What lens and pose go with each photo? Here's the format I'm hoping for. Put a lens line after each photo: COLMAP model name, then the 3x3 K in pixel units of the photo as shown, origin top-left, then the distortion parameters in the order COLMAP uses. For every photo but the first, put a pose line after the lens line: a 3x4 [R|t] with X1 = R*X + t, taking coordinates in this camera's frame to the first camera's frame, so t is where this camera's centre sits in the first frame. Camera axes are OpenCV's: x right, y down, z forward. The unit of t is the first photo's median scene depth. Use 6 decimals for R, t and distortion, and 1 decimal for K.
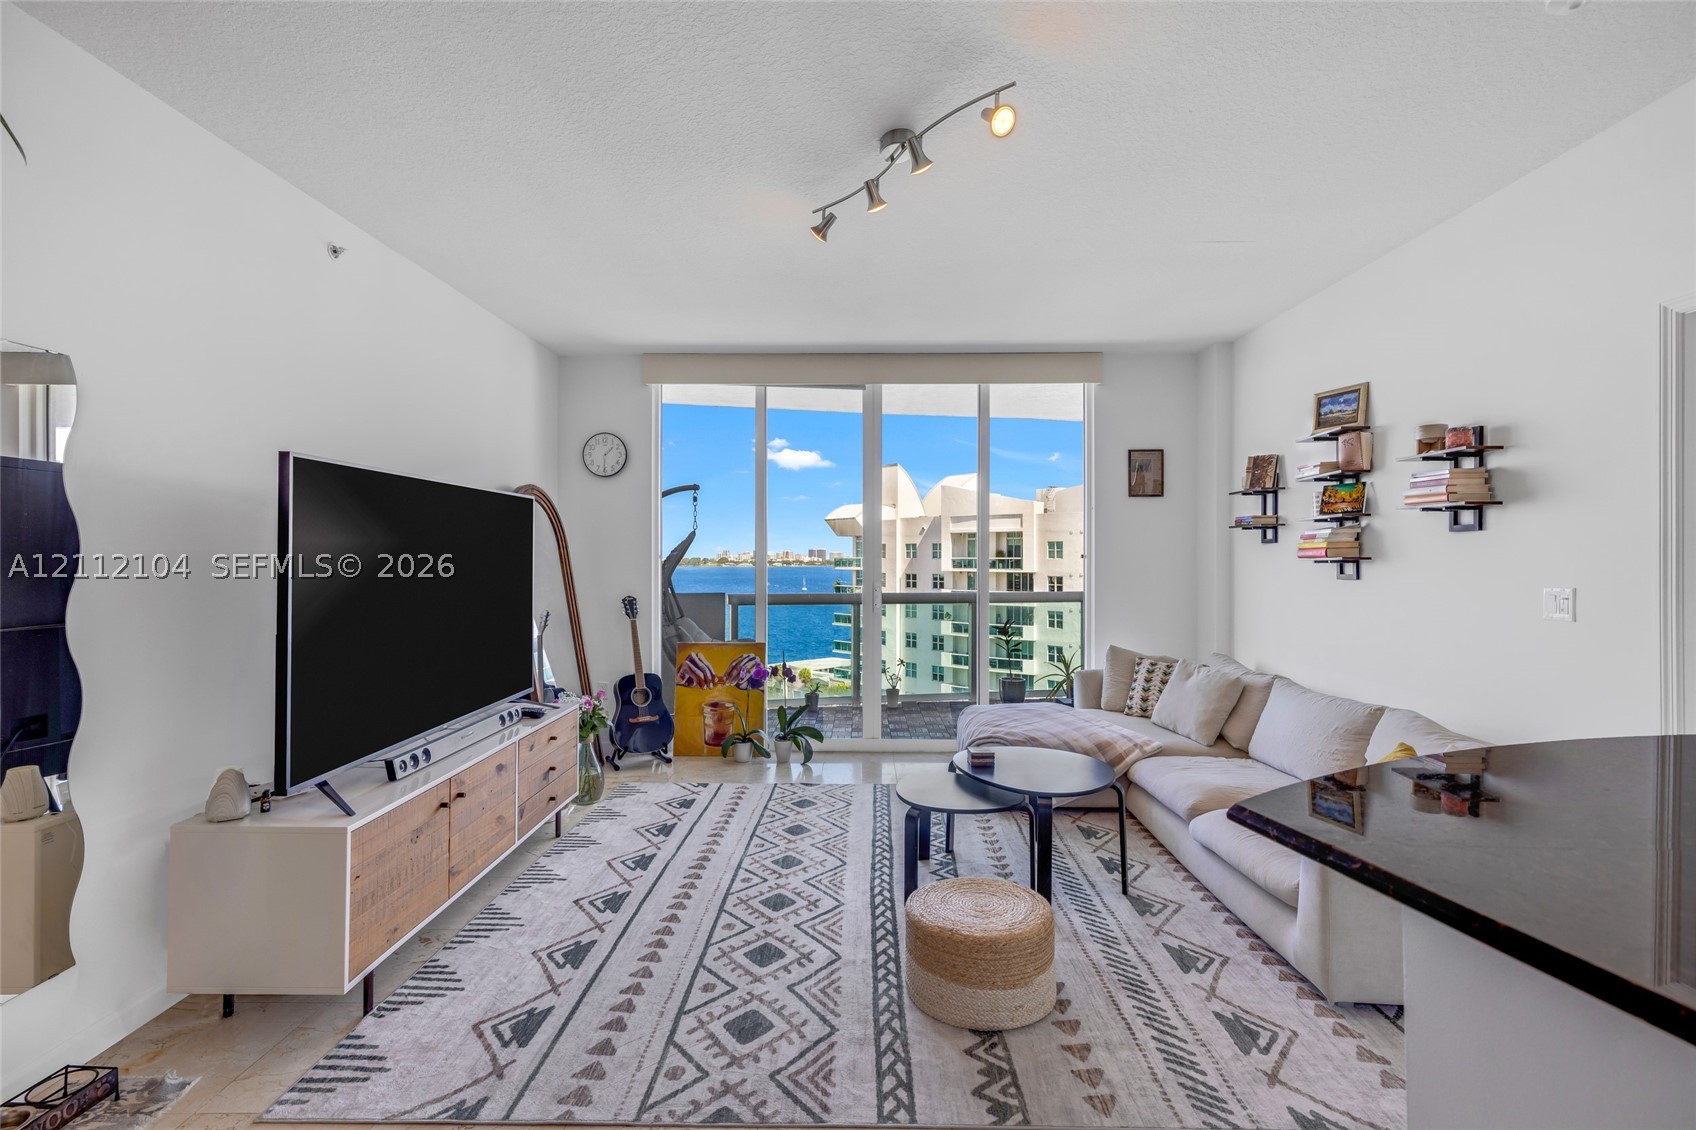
lens RADIAL K [[775.1, 0, 845.8], [0, 775.1, 555.6], [0, 0, 1]] dist [0.010985, 0.000602]
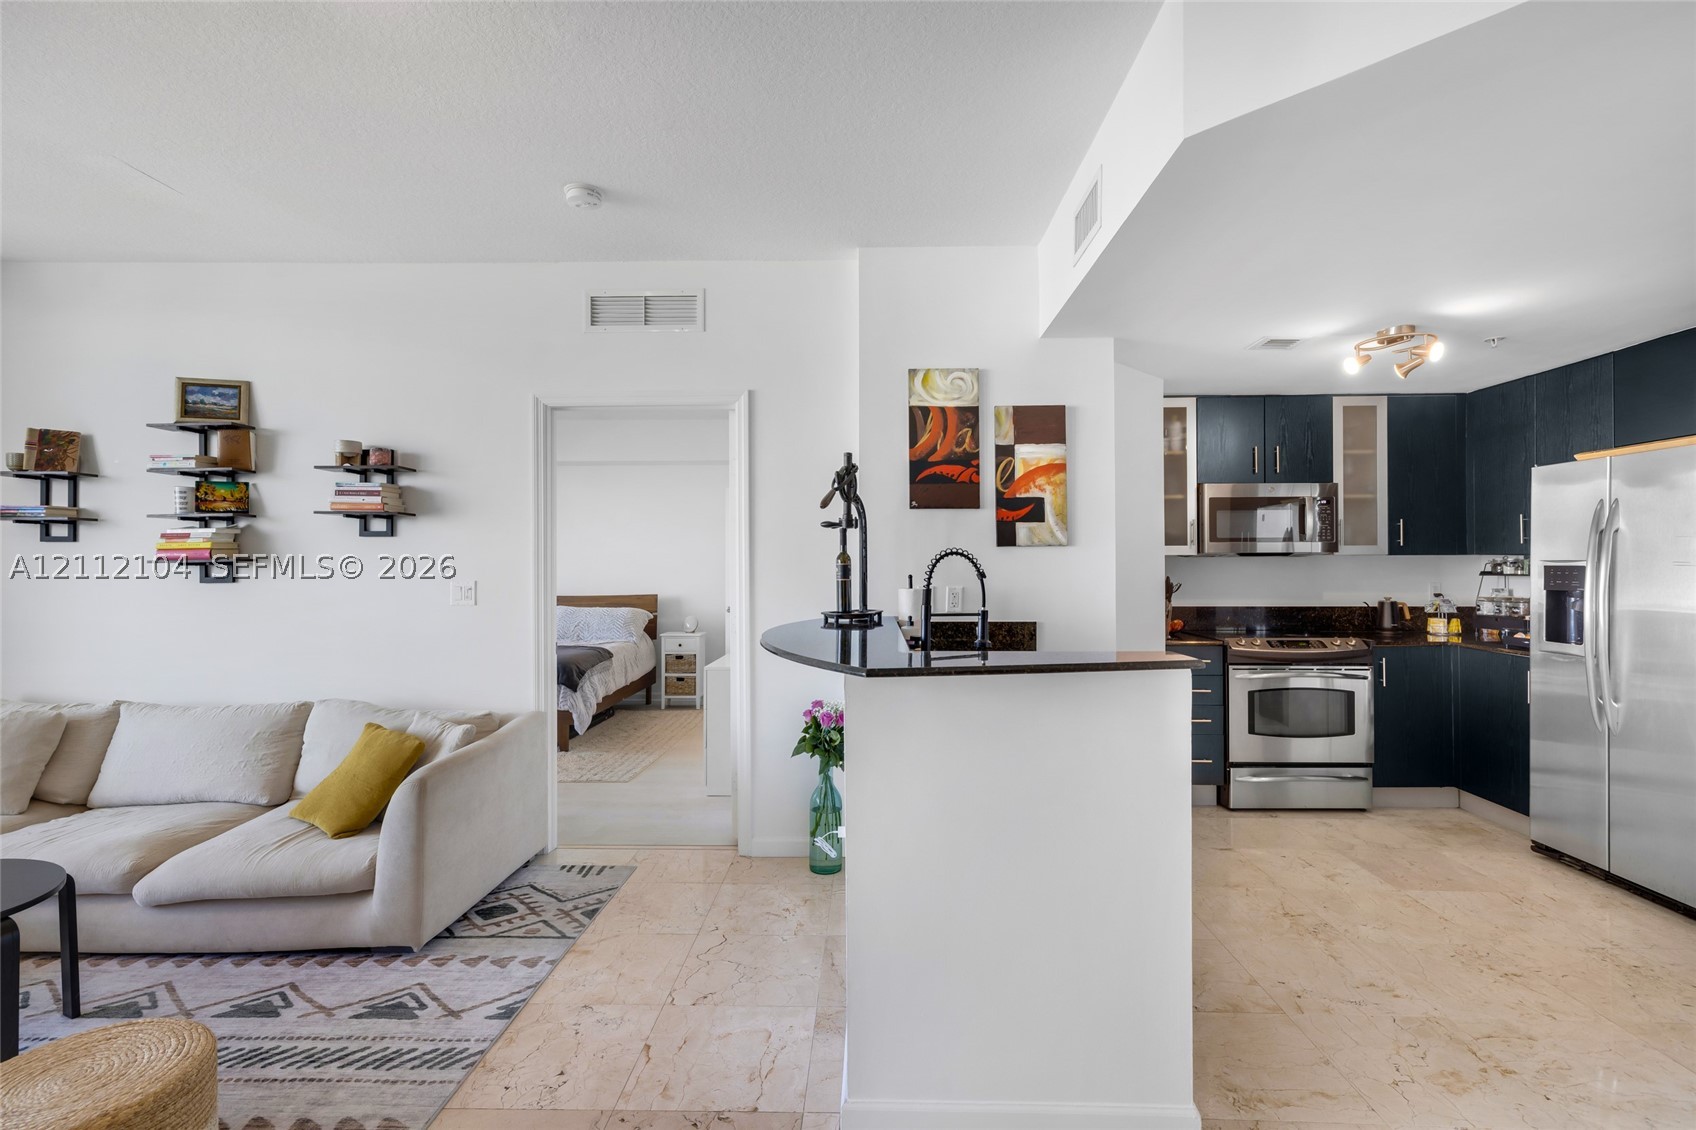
lens RADIAL K [[799.8, 0, 858.7], [0, 799.8, 560.7], [0, 0, 1]] dist [0.006730, 0.006137]
pose [[0.000651, 0.010725, 0.999942, -0.335551], [-0.000850, 0.999942, -0.010724, 0.013741], [-0.999999, -0.000843, 0.000660, 0.222673]]
